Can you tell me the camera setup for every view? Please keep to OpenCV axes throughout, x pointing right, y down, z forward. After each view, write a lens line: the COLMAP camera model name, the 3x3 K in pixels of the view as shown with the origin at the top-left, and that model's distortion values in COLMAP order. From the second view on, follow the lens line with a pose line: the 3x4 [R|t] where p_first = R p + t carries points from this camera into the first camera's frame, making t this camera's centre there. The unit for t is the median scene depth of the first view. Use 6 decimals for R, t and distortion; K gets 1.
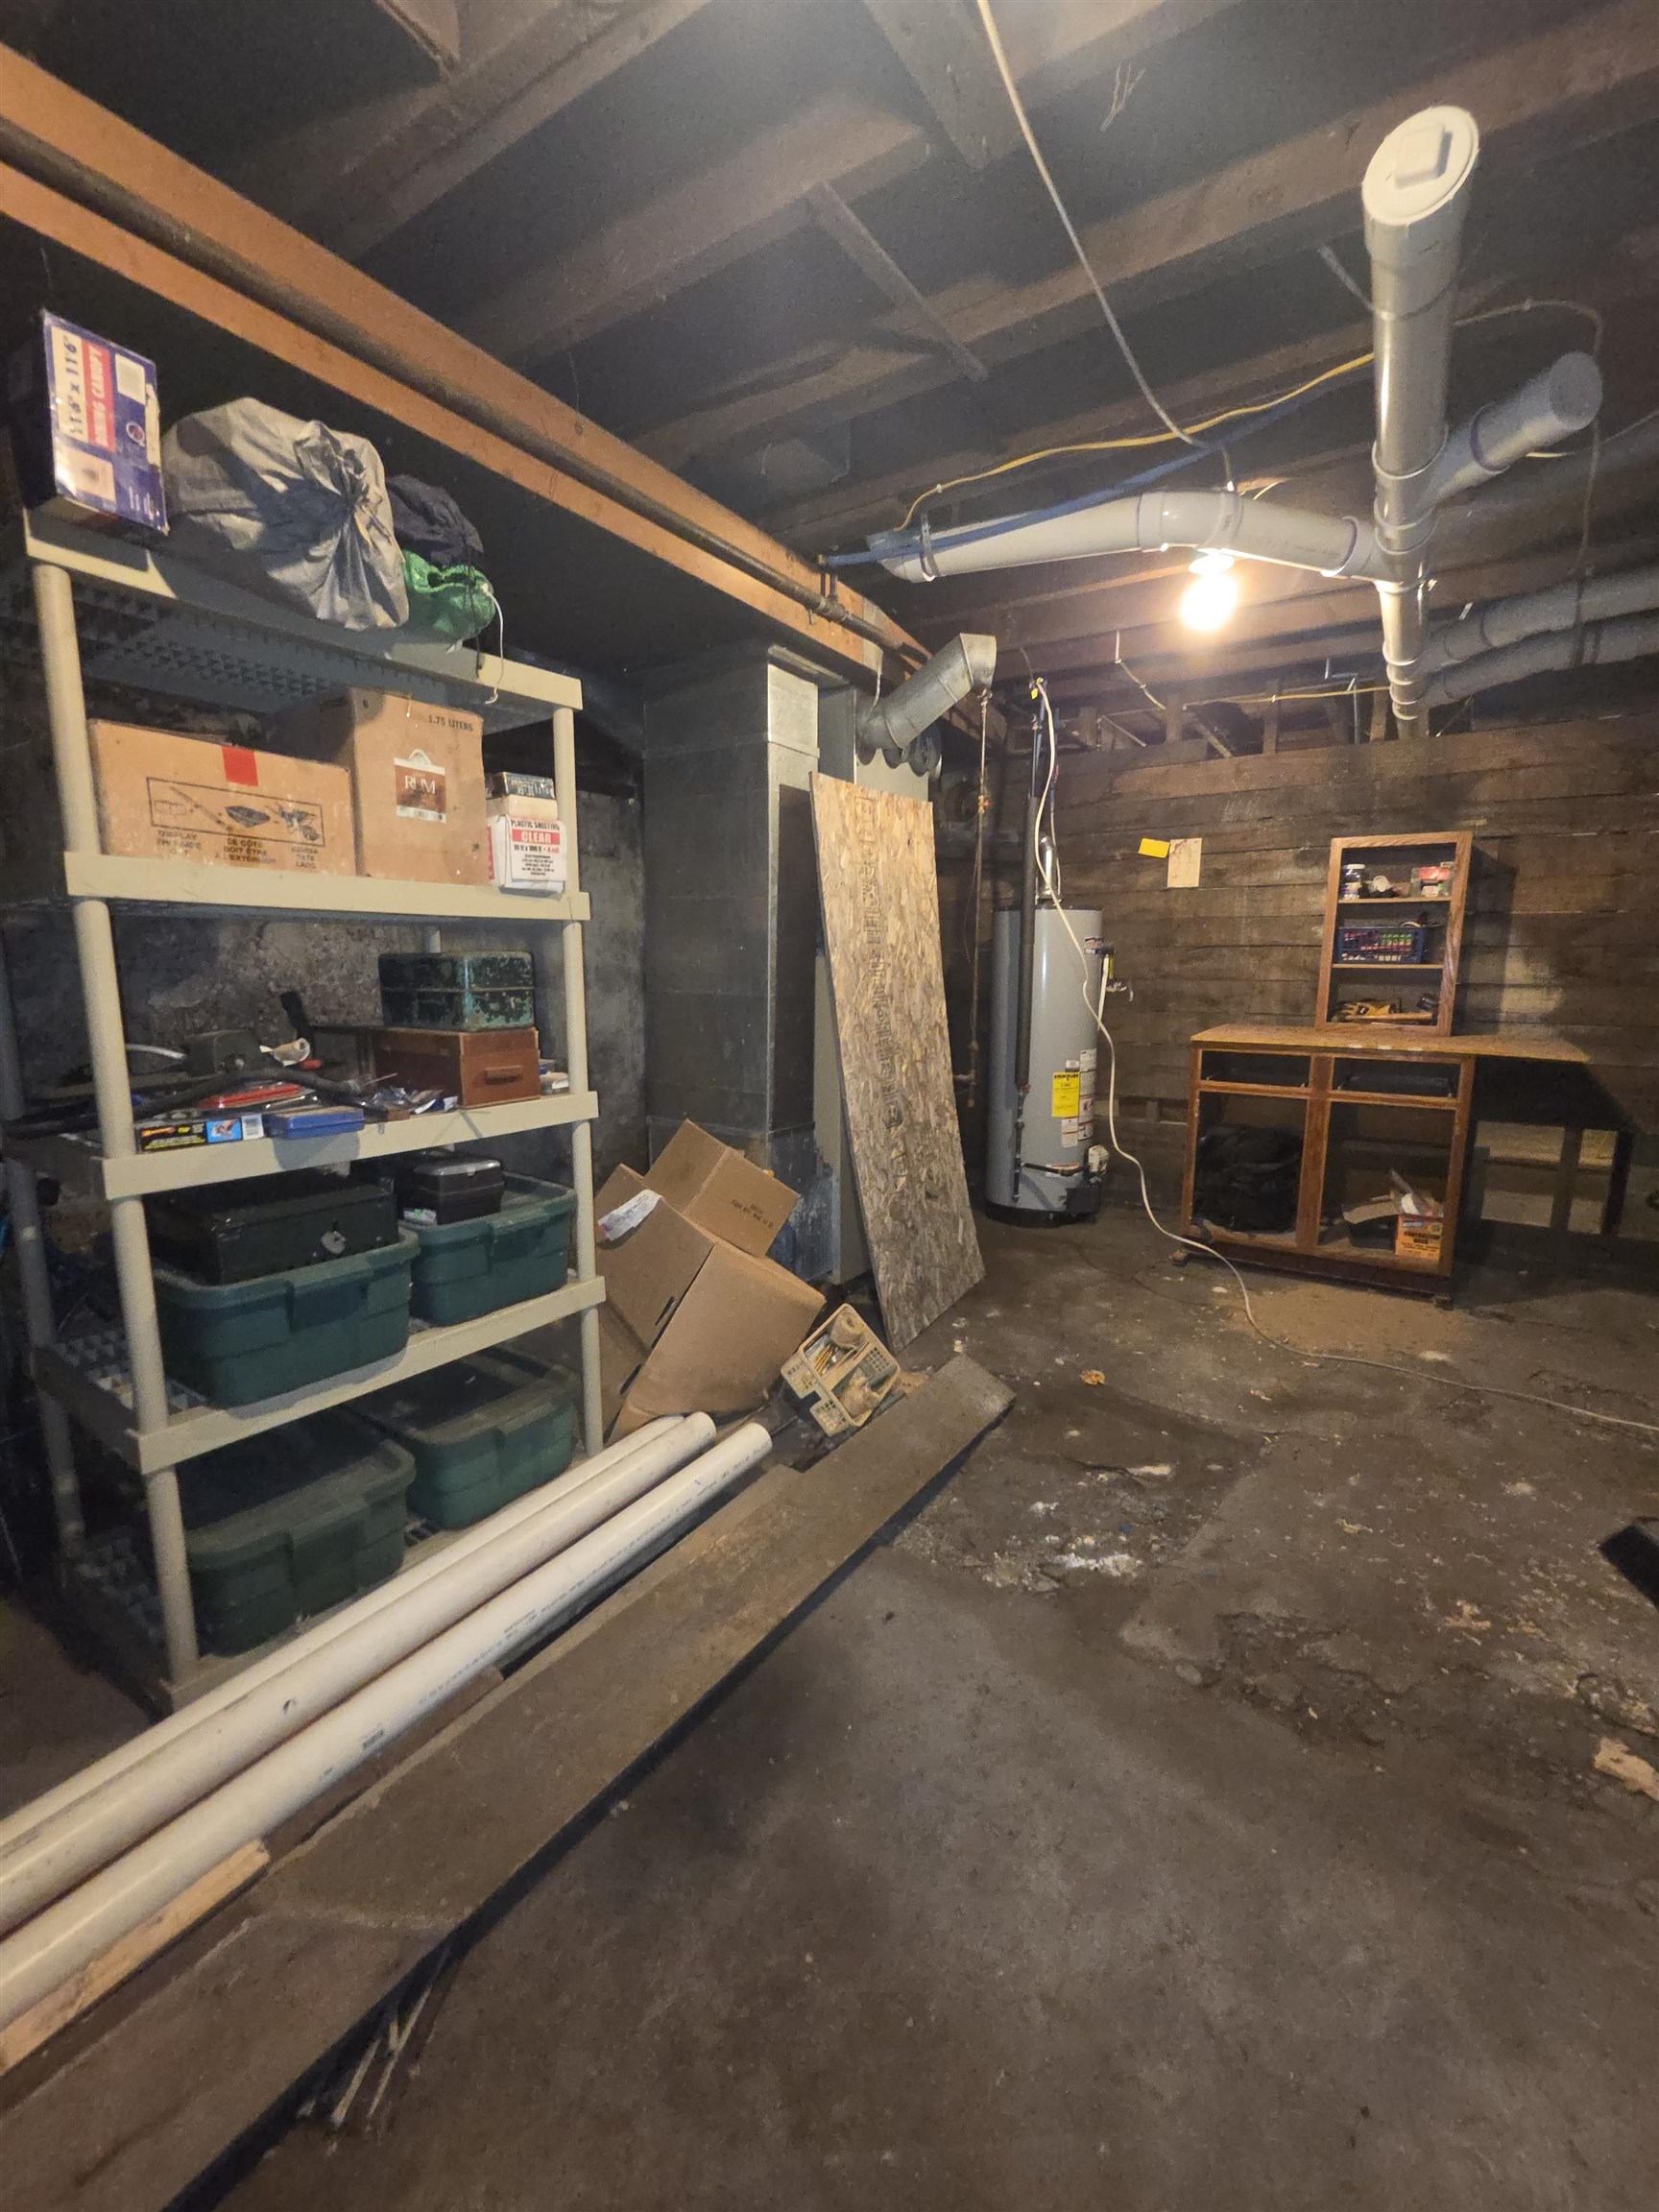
lens RADIAL K [[909.2, 0, 832.4], [0, 909.2, 1102.8], [0, 0, 1]] dist [-0.002092, 0.000211]
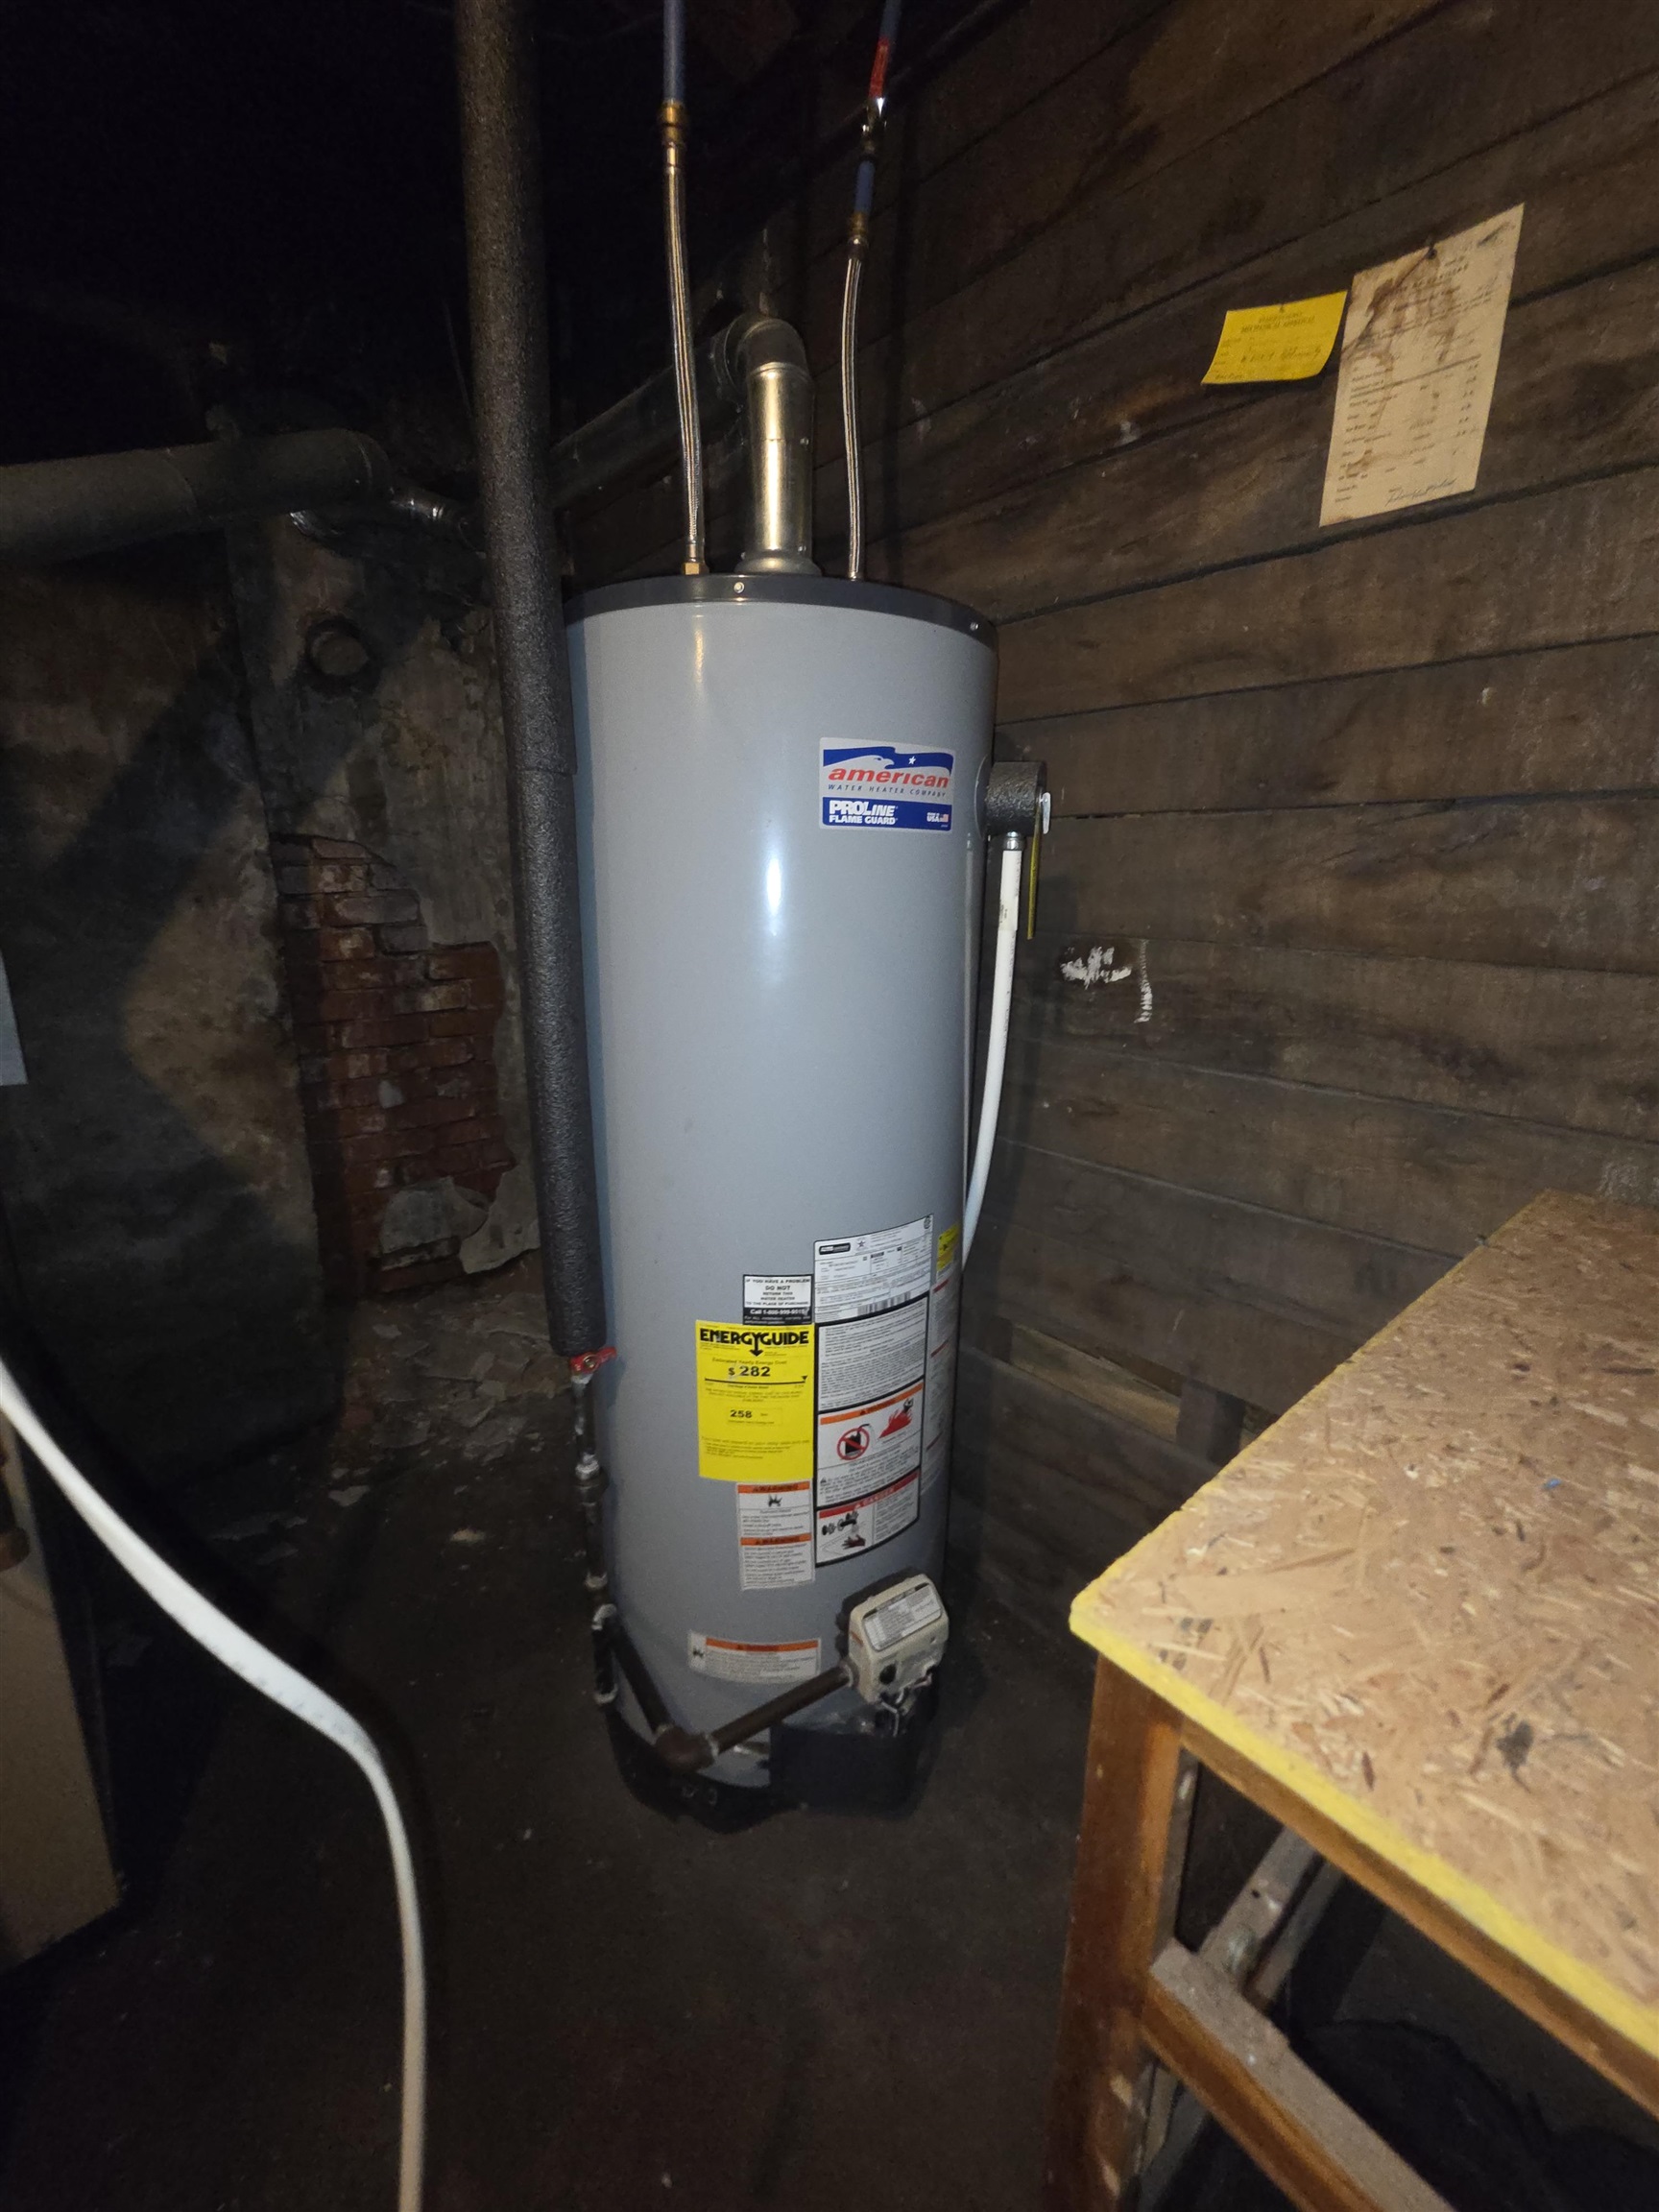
lens RADIAL K [[909.2, 0, 834.3], [0, 909.2, 1105.6], [0, 0, 1]] dist [-0.002092, 0.000211]
pose [[0.962519, 0.085271, -0.257460, 0.325747], [-0.061731, 0.993252, 0.098183, -0.113001], [0.264095, -0.078609, 0.961288, 0.750636]]
